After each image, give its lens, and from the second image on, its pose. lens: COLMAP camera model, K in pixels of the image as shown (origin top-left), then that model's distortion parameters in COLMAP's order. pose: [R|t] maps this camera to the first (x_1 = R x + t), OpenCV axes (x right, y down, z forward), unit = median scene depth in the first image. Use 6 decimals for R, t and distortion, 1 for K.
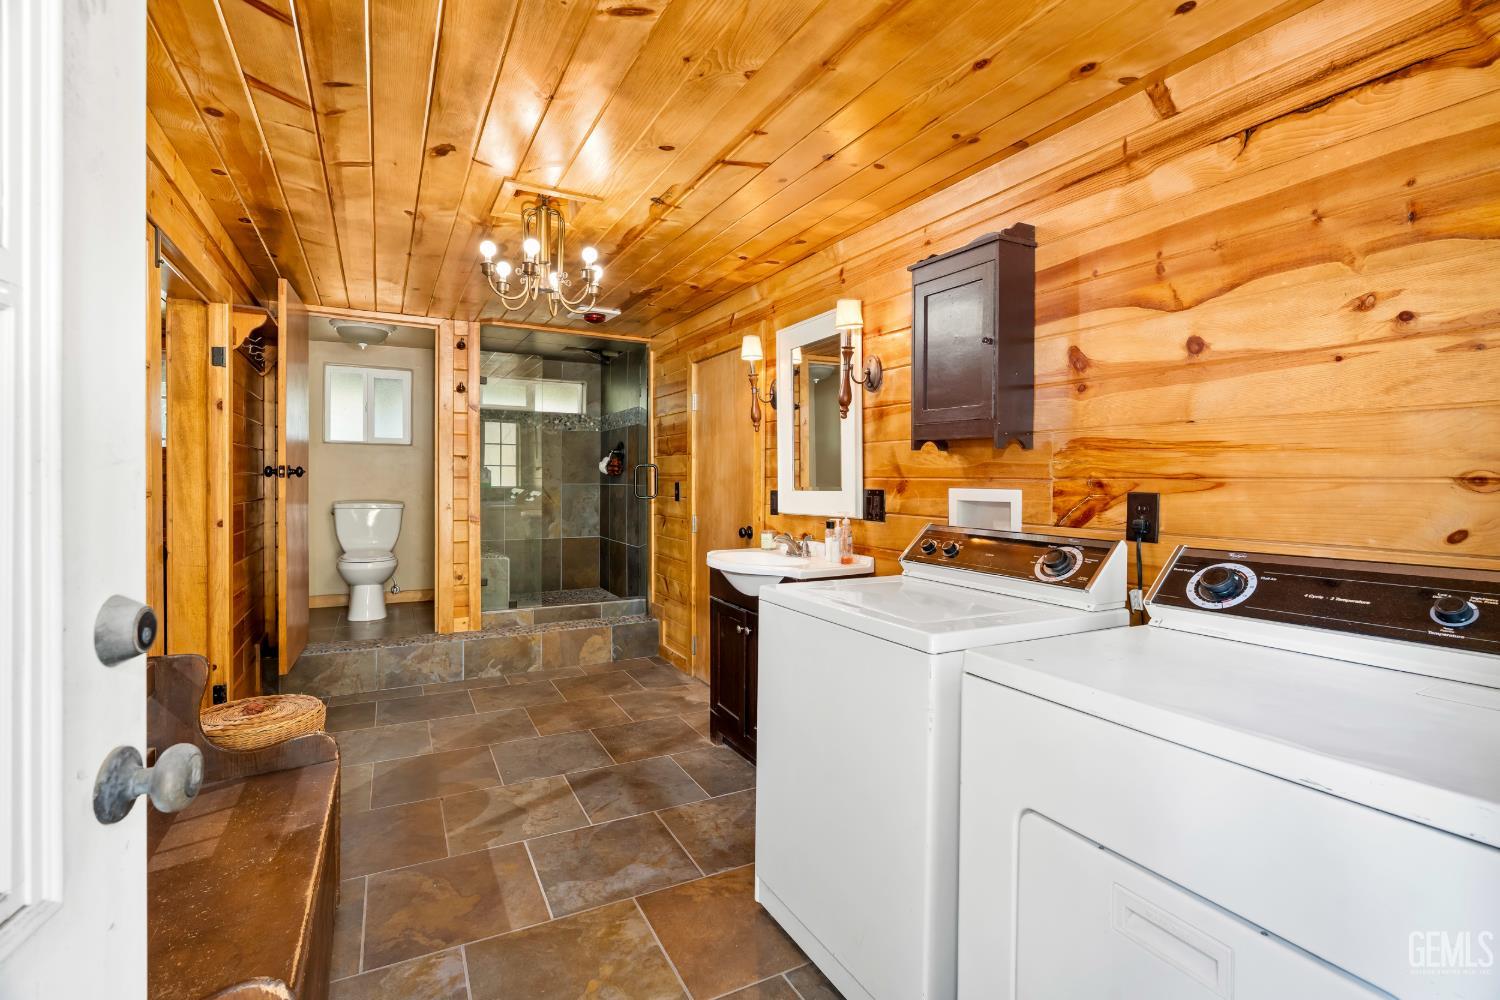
lens RADIAL K [[676.7, 0, 752.7], [0, 676.7, 485.8], [0, 0, 1]] dist [-0.002446, 0.001635]
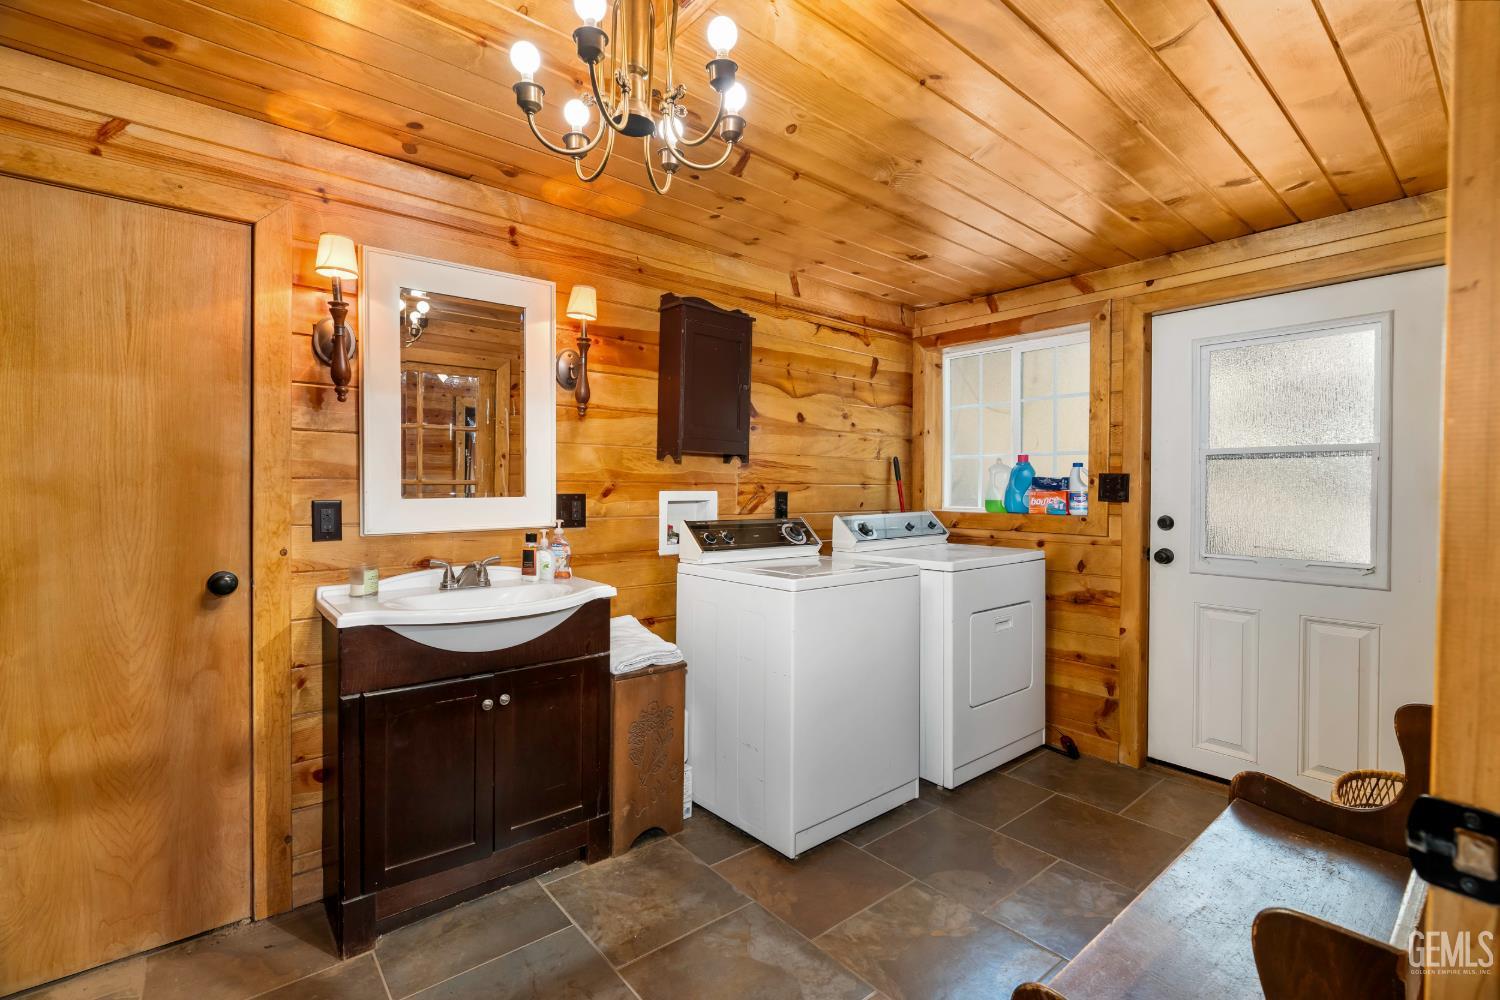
lens RADIAL K [[672.6, 0, 745.6], [0, 672.6, 489.3], [0, 0, 1]] dist [-0.007543, 0.000968]
pose [[-0.188450, -0.017834, 0.981921, -0.489065], [-0.002395, 0.999840, 0.017700, -0.011434], [-0.982080, 0.000984, -0.188463, 0.587723]]
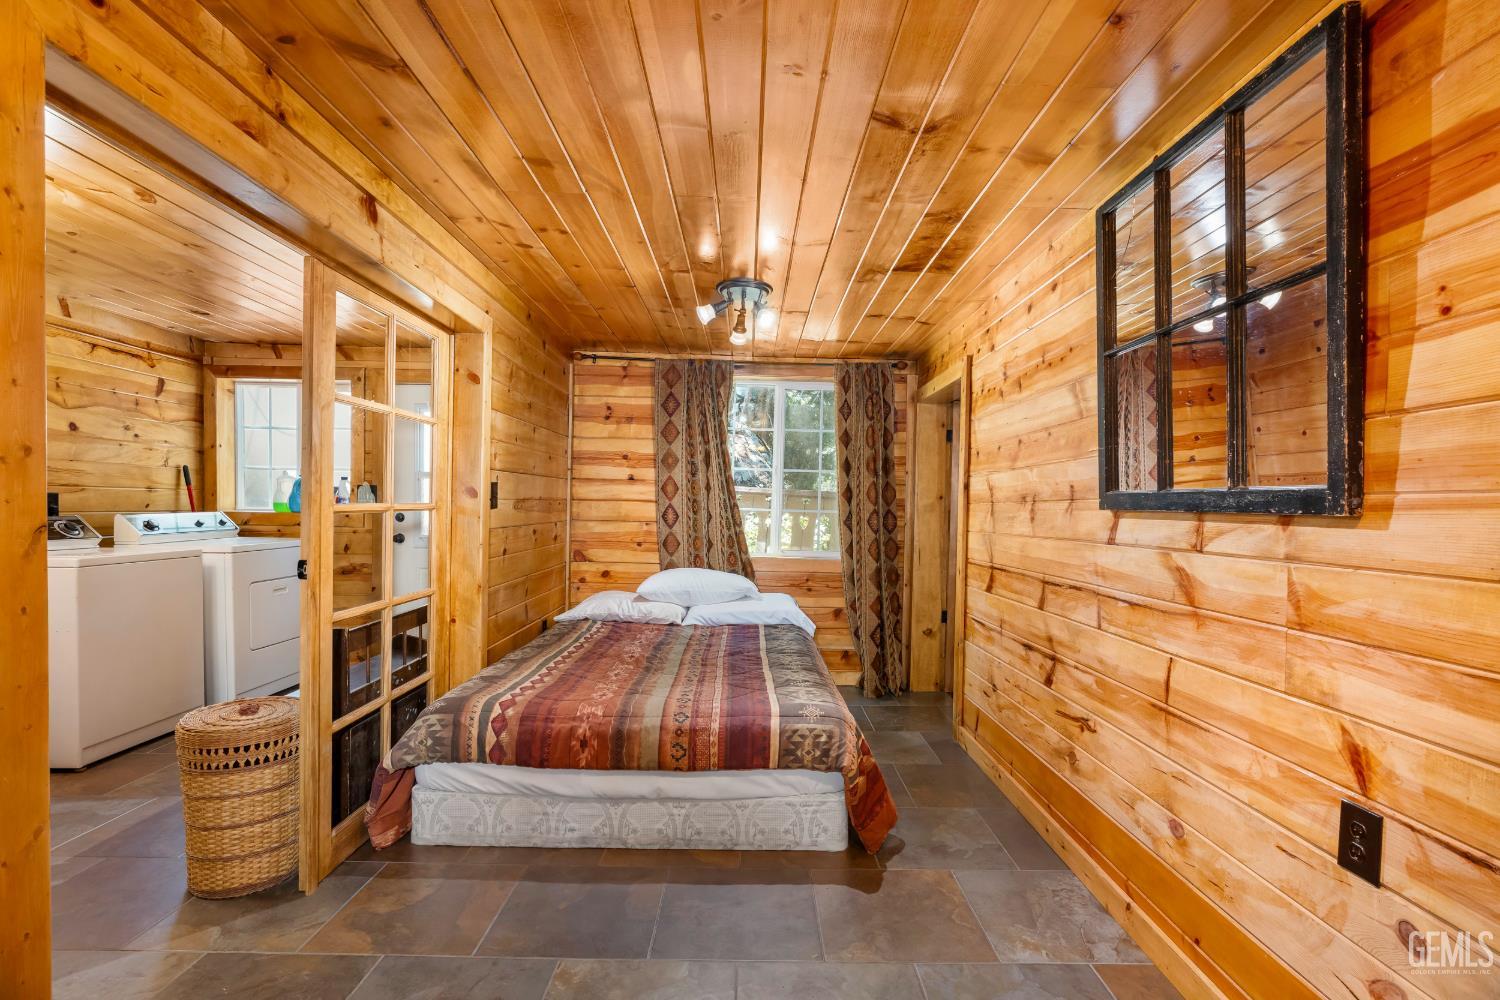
lens RADIAL K [[685.1, 0, 751.0], [0, 685.1, 522.9], [0, 0, 1]] dist [-0.000386, 0.000472]
pose [[-0.877942, -0.042836, 0.476846, -0.920185], [-0.027603, 0.998861, 0.038909, -0.015216], [-0.477970, 0.020997, -0.878125, 0.735922]]
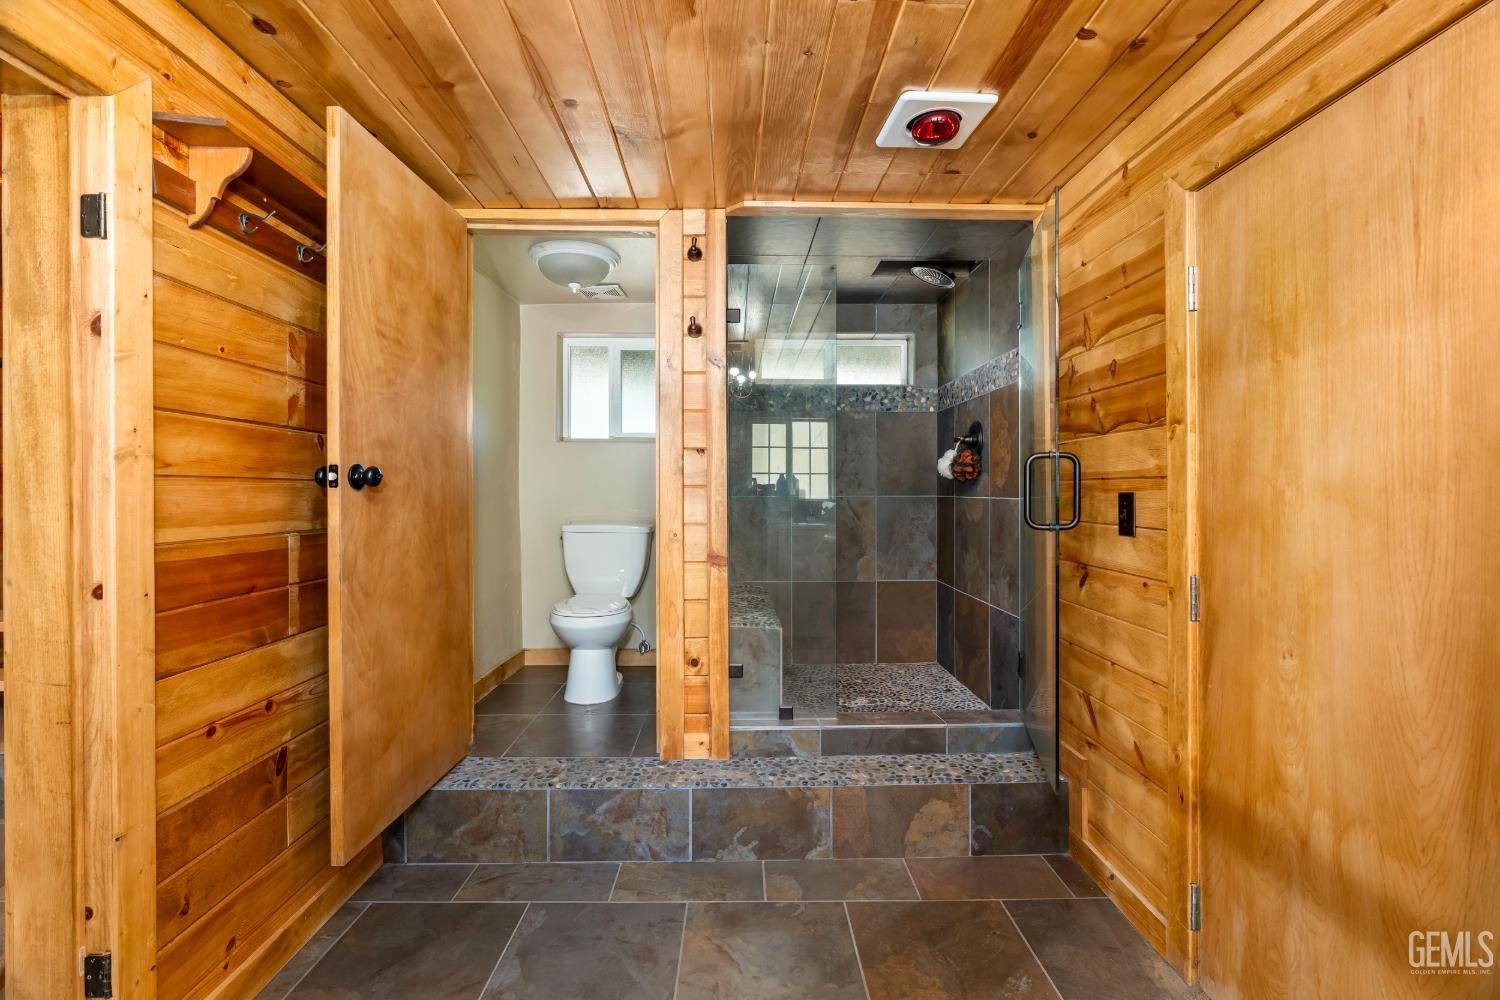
lens RADIAL K [[672.6, 0, 745.6], [0, 672.6, 489.3], [0, 0, 1]] dist [-0.007543, 0.000968]
pose [[0.885425, -0.007284, -0.464725, -0.133789], [0.002592, 0.999939, -0.010733, -0.003542], [0.464775, 0.008299, 0.885390, 0.526079]]
